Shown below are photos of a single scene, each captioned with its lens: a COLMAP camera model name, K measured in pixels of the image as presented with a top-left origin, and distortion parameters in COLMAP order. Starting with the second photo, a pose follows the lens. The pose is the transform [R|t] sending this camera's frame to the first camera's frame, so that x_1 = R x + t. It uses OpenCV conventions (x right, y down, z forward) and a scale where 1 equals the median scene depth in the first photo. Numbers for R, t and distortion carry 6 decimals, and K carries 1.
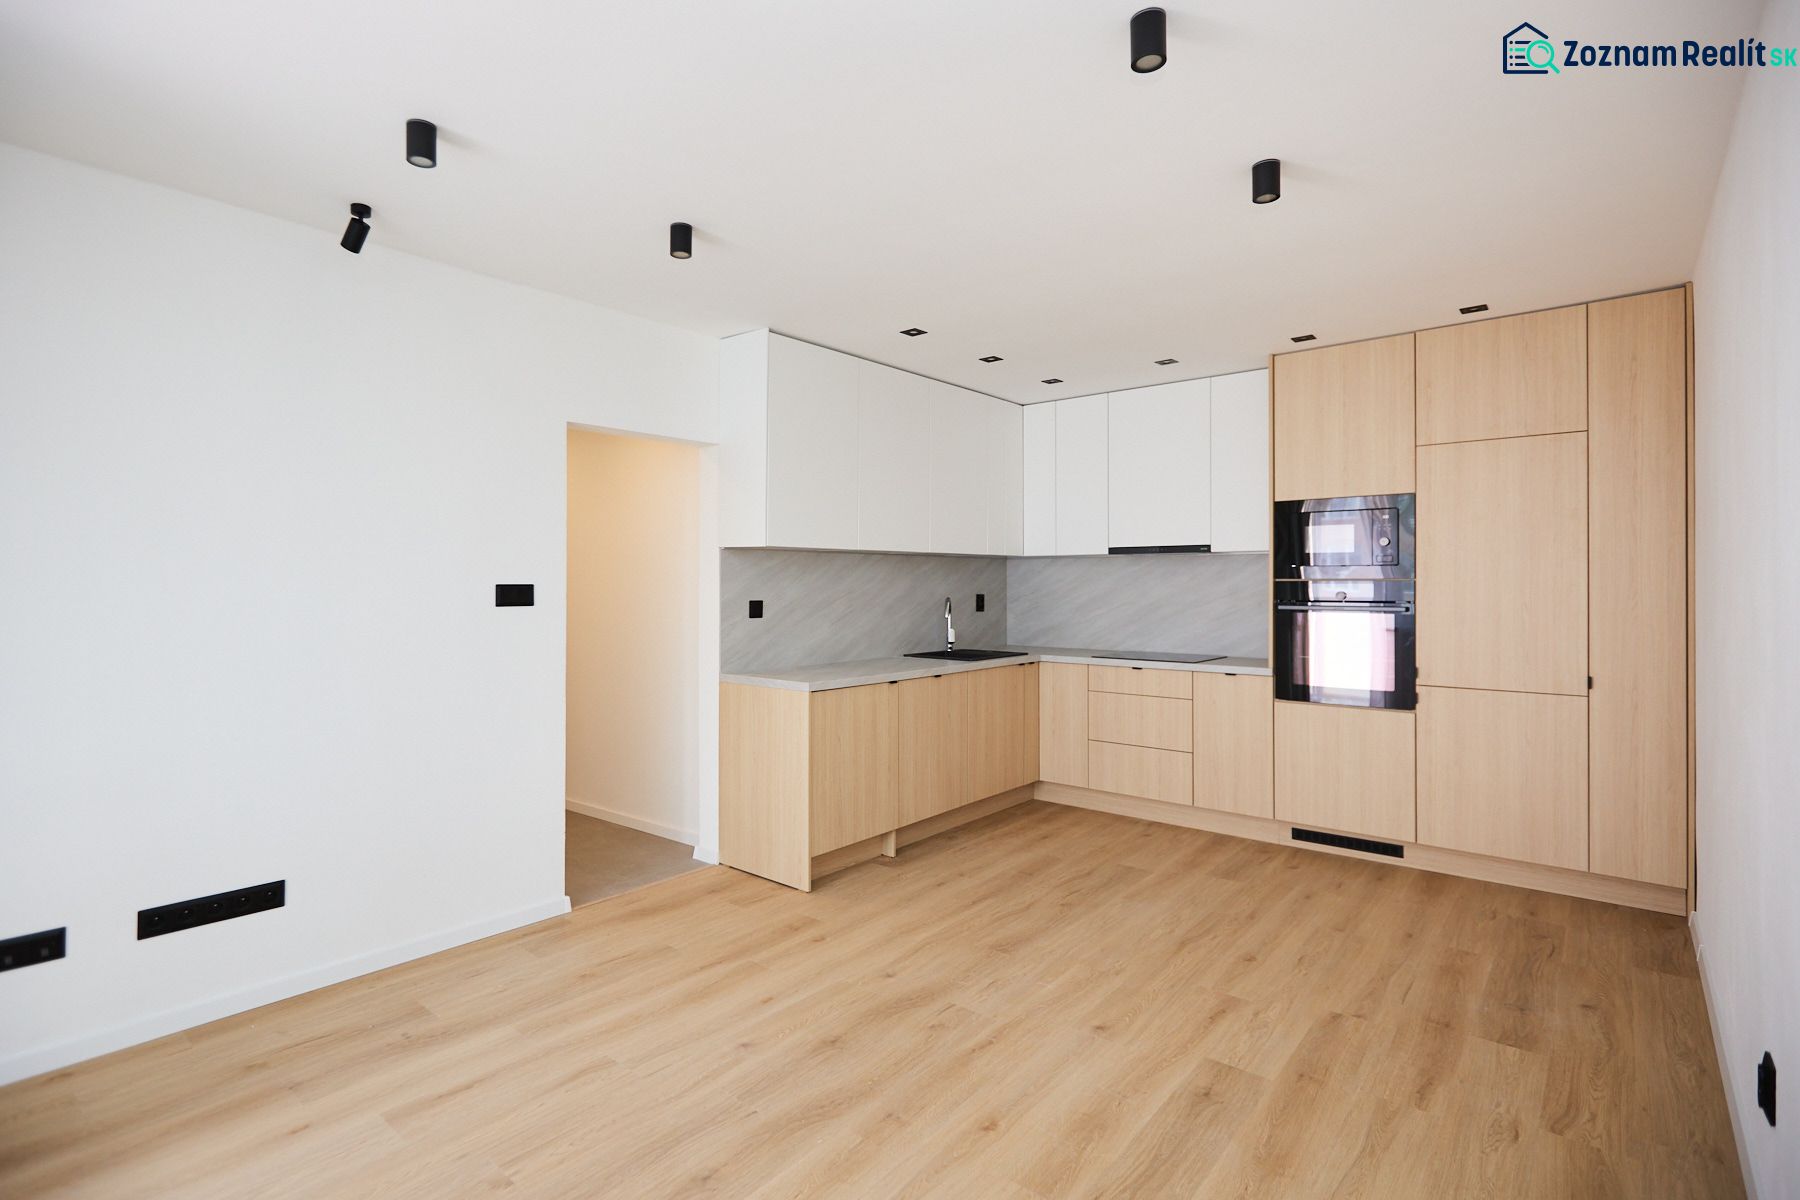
lens RADIAL K [[870.7, 0, 846.3], [0, 870.7, 579.0], [0, 0, 1]] dist [-0.000015, -0.000023]
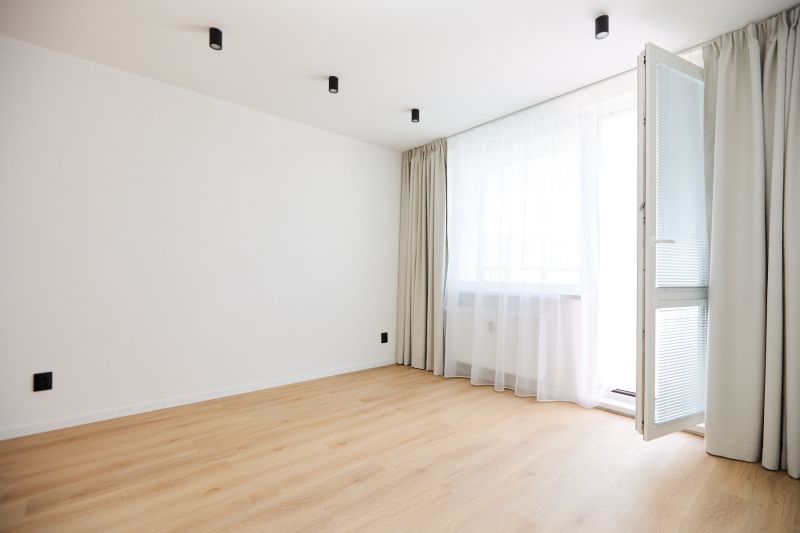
lens RADIAL K [[366.7, 0, 397.8], [0, 366.7, 269.4], [0, 0, 1]] dist [0.001140, 0.000259]
pose [[-0.991241, -0.011773, 0.131539, -0.210877], [-0.013737, 0.999807, -0.014035, 0.081140], [-0.131349, -0.015719, -0.991212, 1.062178]]
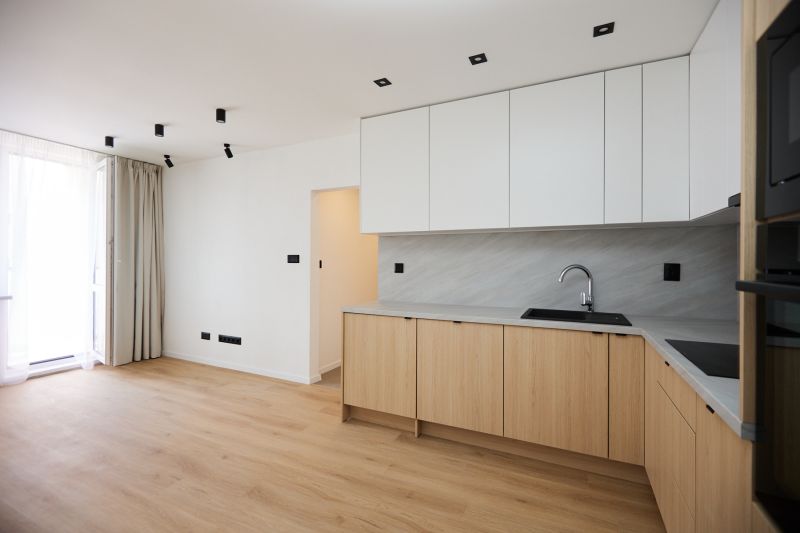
lens RADIAL K [[360.8, 0, 398.5], [0, 360.8, 261.2], [0, 0, 1]] dist [-0.001245, -0.000168]
pose [[0.275461, -0.001936, -0.961310, 0.754932], [-0.001248, 0.999996, -0.002371, 0.026578], [0.961311, 0.001852, 0.275458, 0.955693]]
